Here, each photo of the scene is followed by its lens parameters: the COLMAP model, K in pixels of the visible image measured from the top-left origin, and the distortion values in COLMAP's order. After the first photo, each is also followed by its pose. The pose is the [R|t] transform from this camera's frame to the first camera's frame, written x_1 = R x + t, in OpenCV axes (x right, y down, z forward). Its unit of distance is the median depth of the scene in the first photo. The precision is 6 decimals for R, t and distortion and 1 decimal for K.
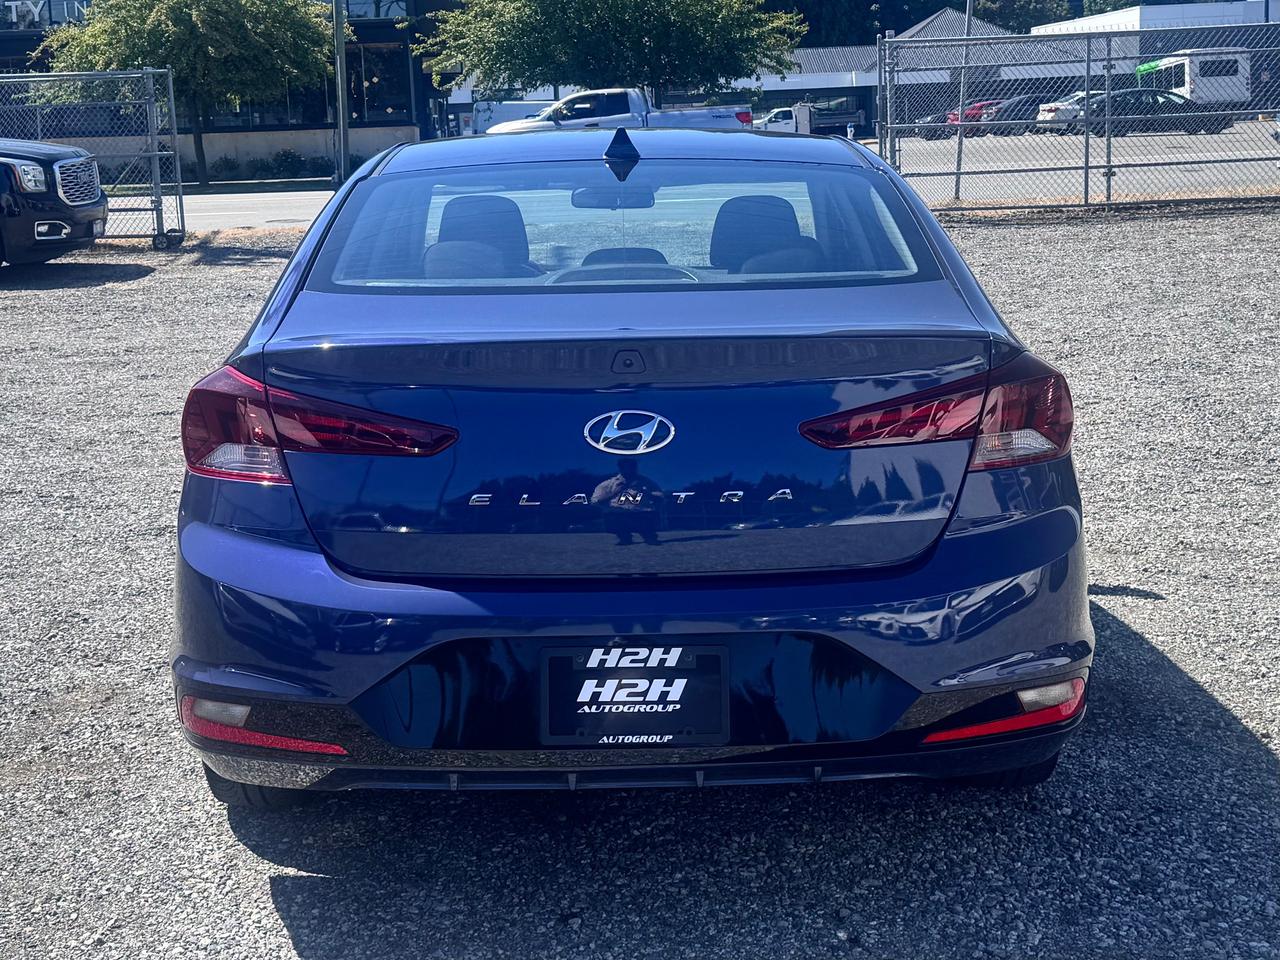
lens RADIAL K [[1649.1, 0, 640.2], [0, 1649.1, 475.8], [0, 0, 1]] dist [0.099247, 0.000000]
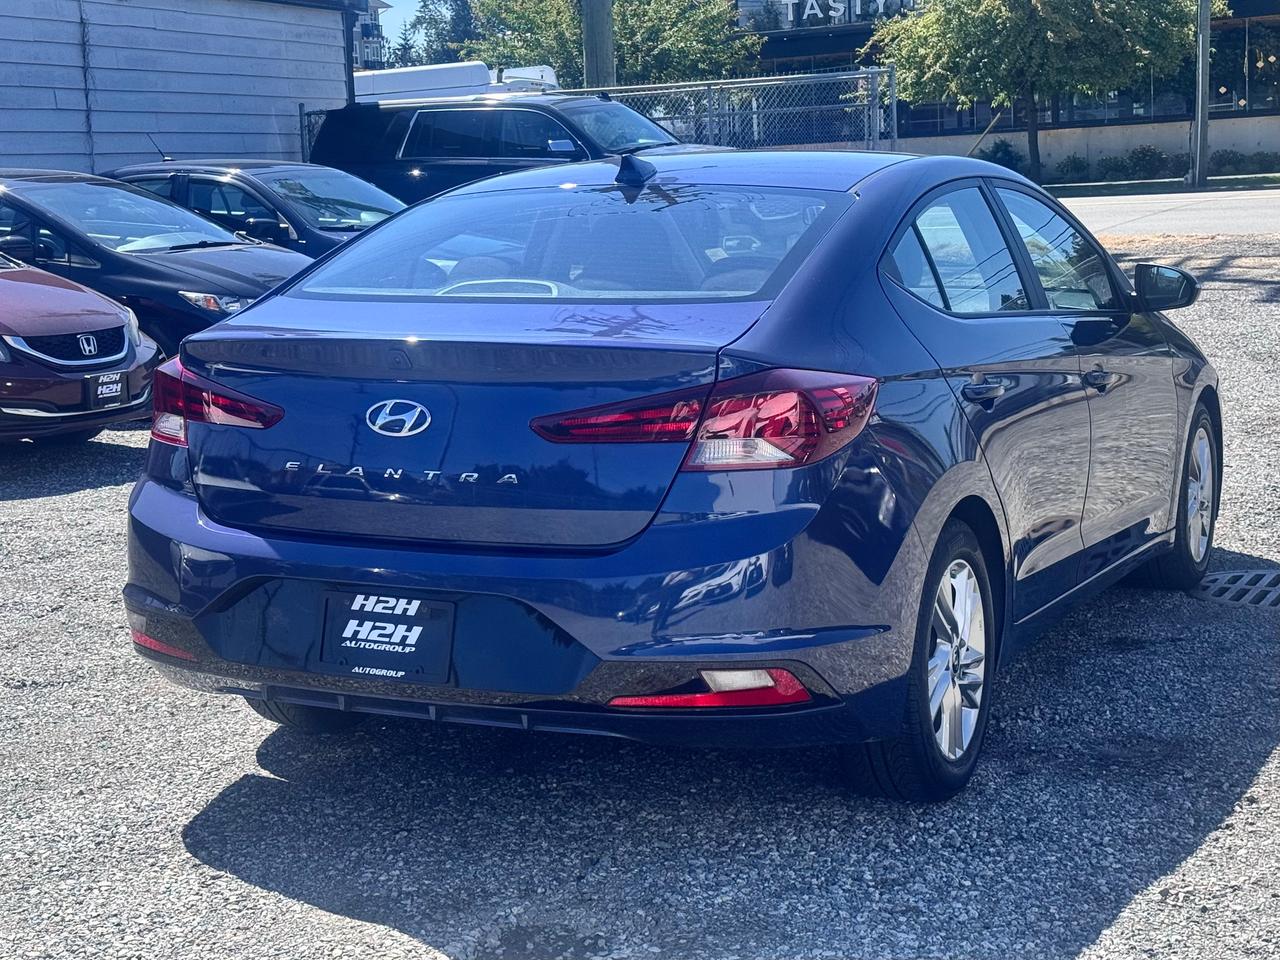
lens RADIAL K [[1910.9, 0, 639.7], [0, 1910.9, 482.6], [0, 0, 1]] dist [0.048310, 0.000000]
pose [[0.899534, 0.066484, -0.431761, 0.757988], [-0.075145, 0.997168, -0.003012, 0.011385], [0.430338, 0.035154, 0.901983, -0.180093]]
